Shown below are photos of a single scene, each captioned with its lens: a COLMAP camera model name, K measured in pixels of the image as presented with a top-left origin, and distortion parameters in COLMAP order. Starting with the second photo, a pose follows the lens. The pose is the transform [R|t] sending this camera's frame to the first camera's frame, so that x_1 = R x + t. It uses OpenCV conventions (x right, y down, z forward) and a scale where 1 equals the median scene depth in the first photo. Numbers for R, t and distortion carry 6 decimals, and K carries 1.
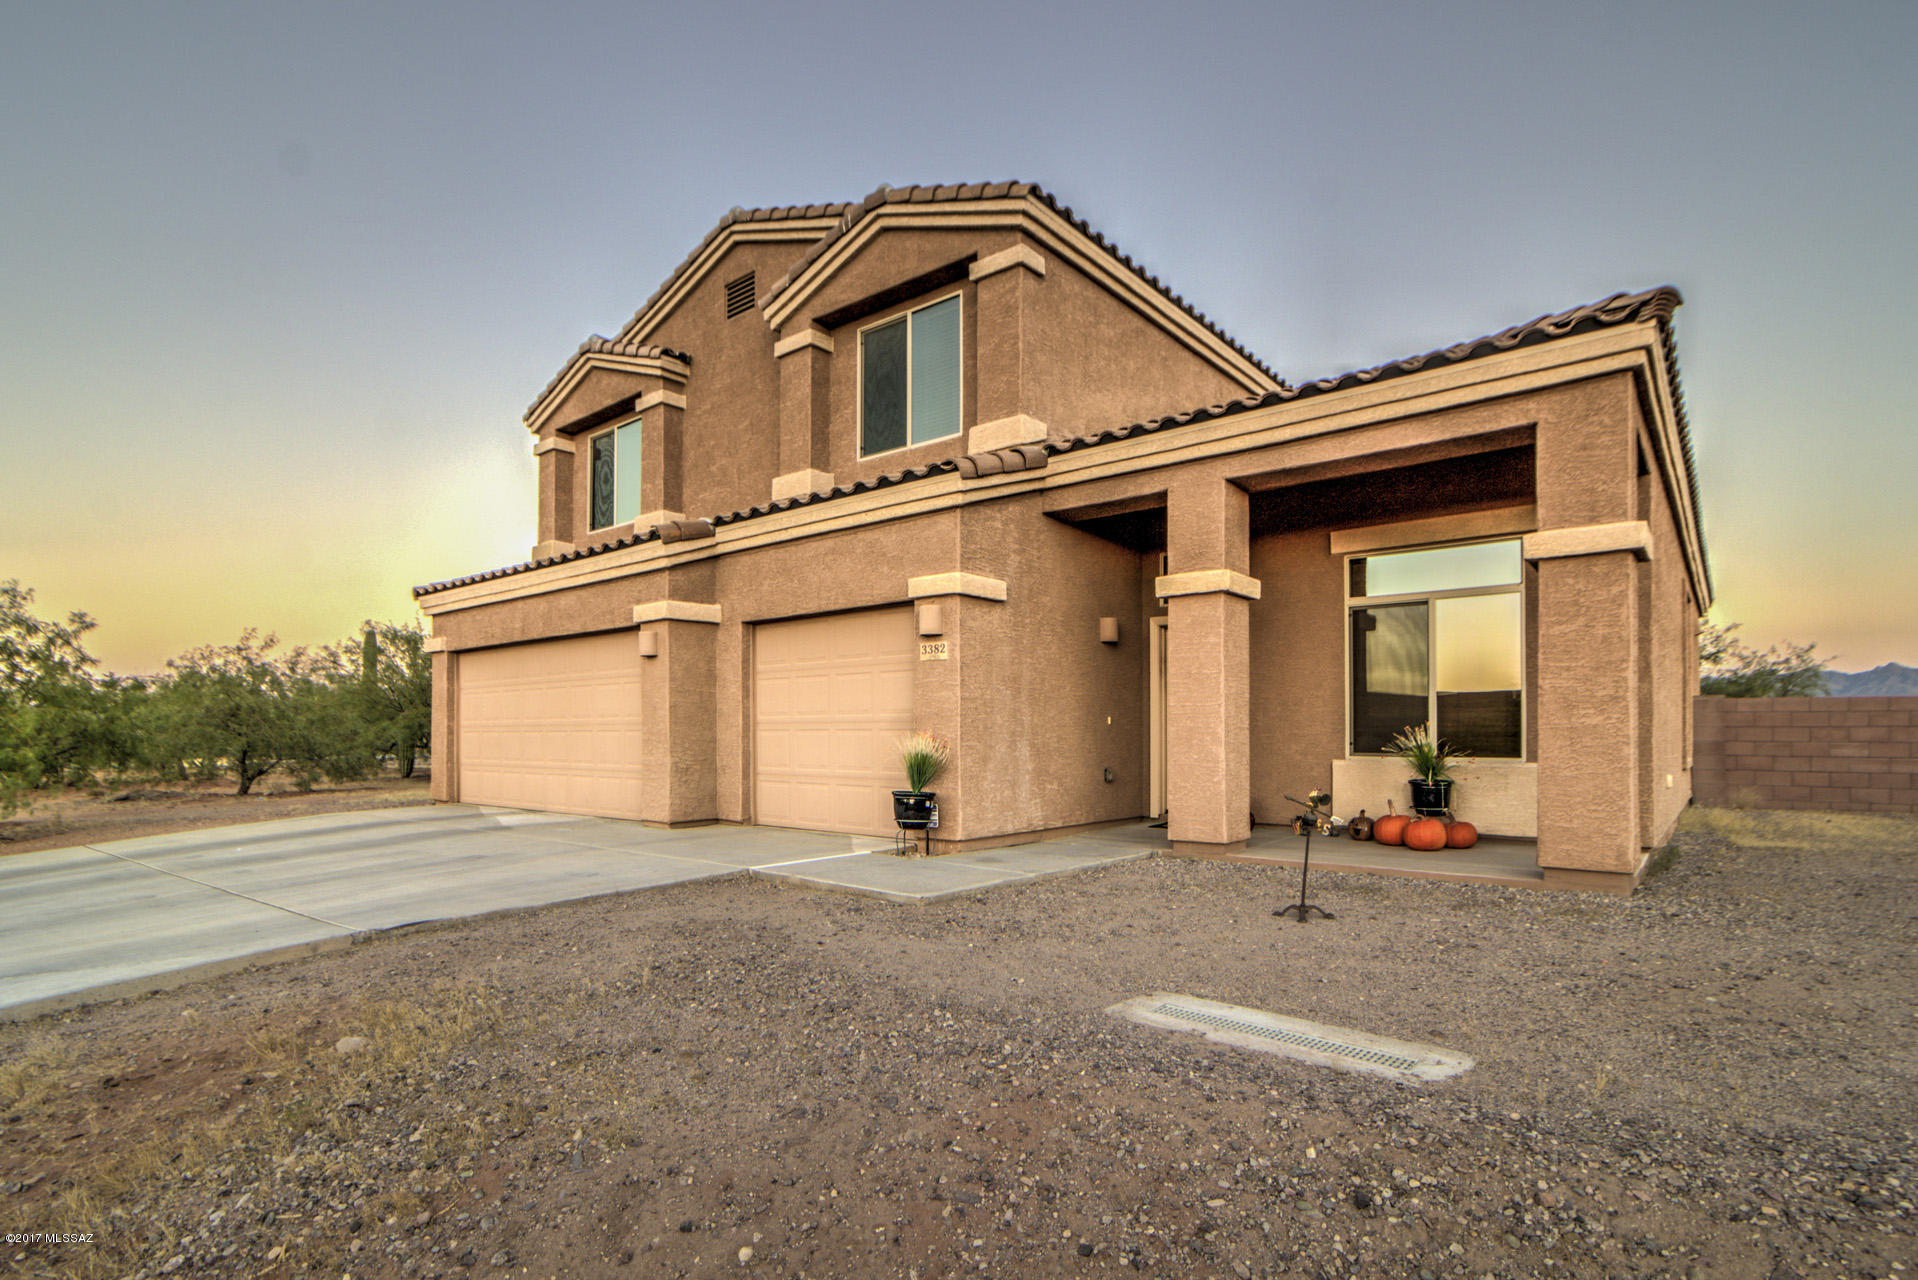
lens RADIAL K [[935.6, 0, 930.5], [0, 935.6, 698.8], [0, 0, 1]] dist [-0.003556, -0.000078]
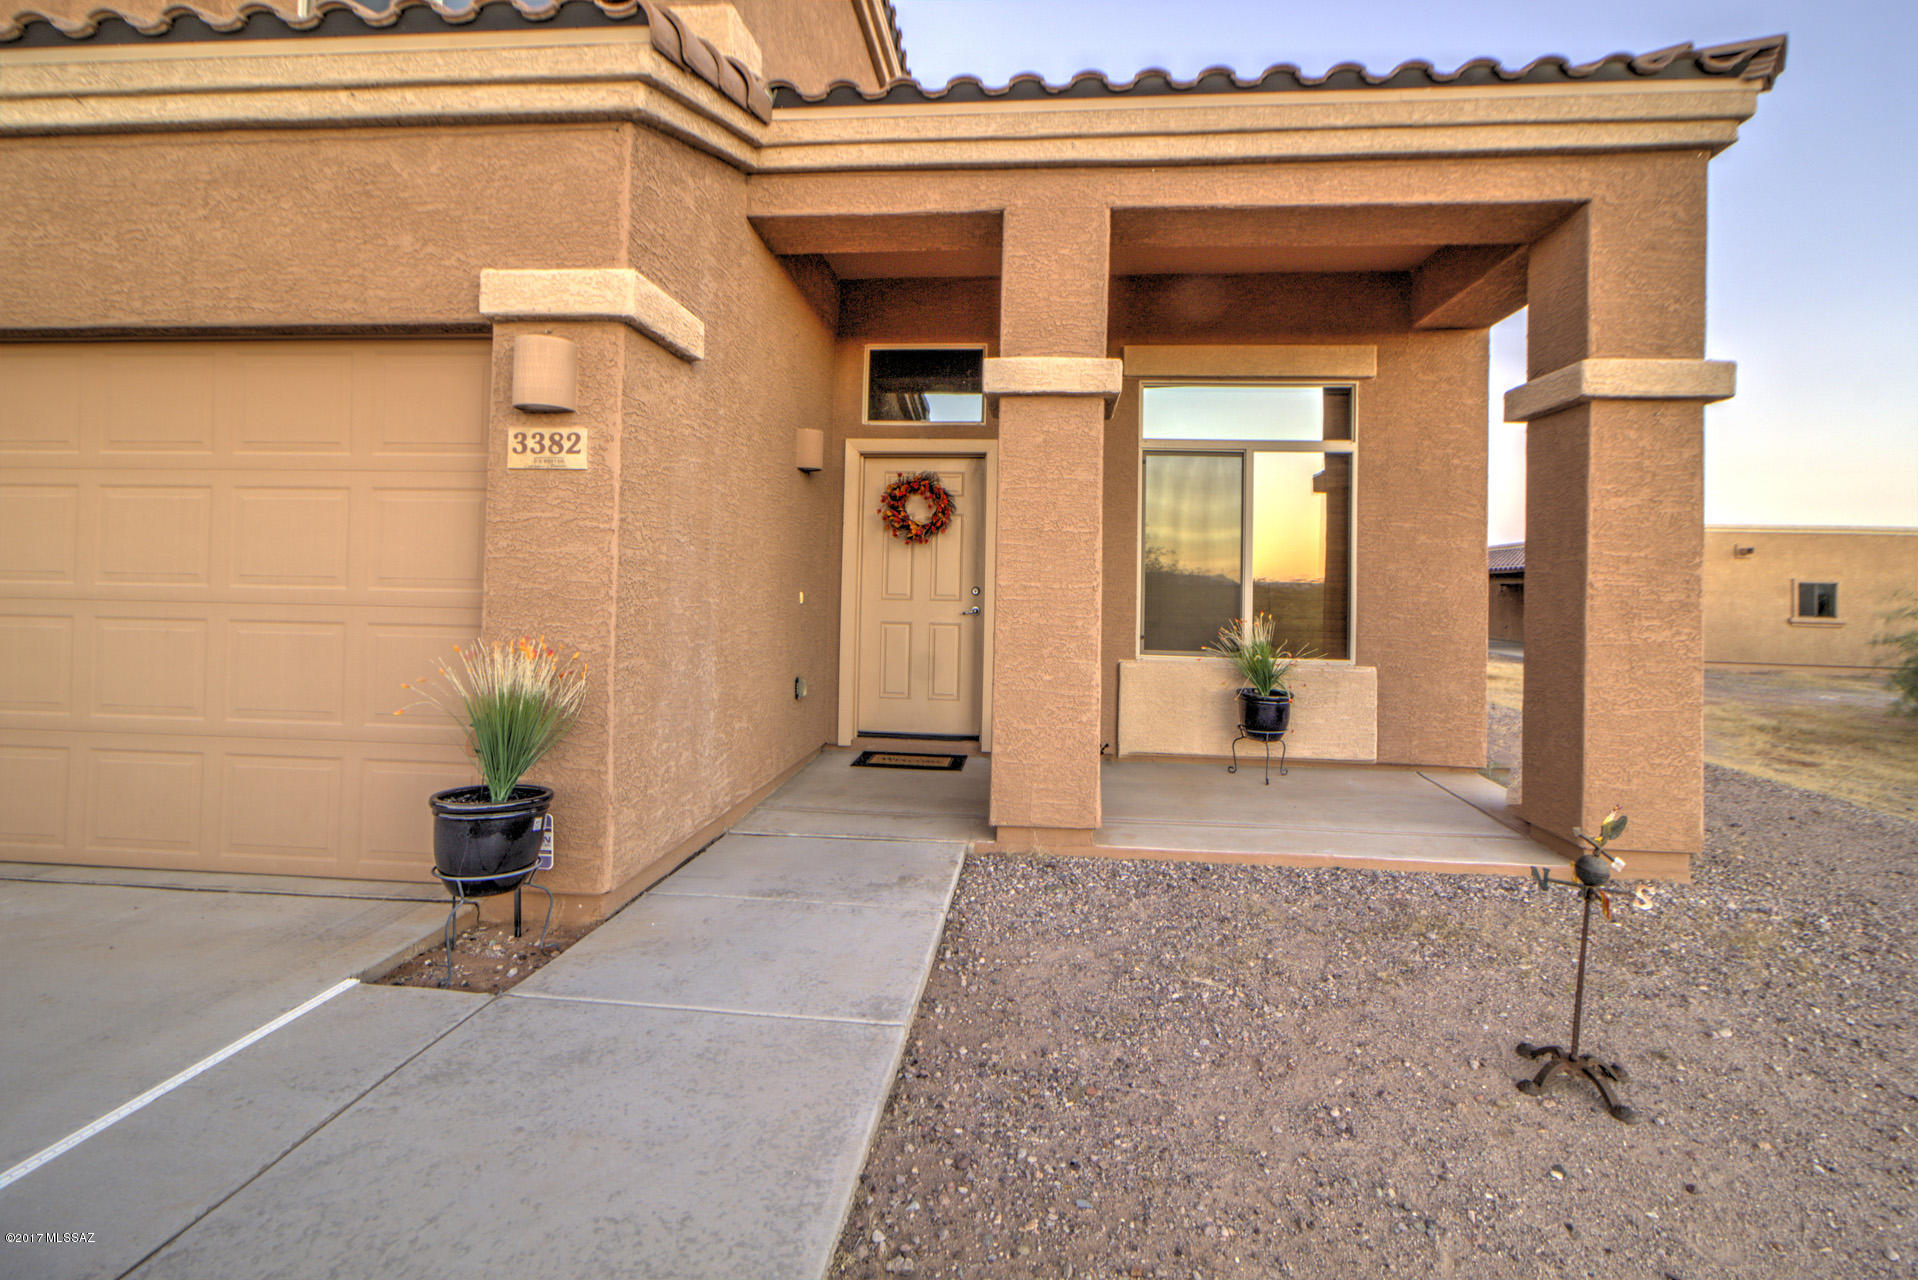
lens RADIAL K [[881.0, 0, 956.4], [0, 881.0, 564.4], [0, 0, 1]] dist [0.000350, 0.000385]
pose [[0.811384, 0.031202, 0.583680, -0.078255], [-0.043638, 0.999021, 0.007257, -0.009082], [-0.582882, -0.031359, 0.811951, 0.568648]]
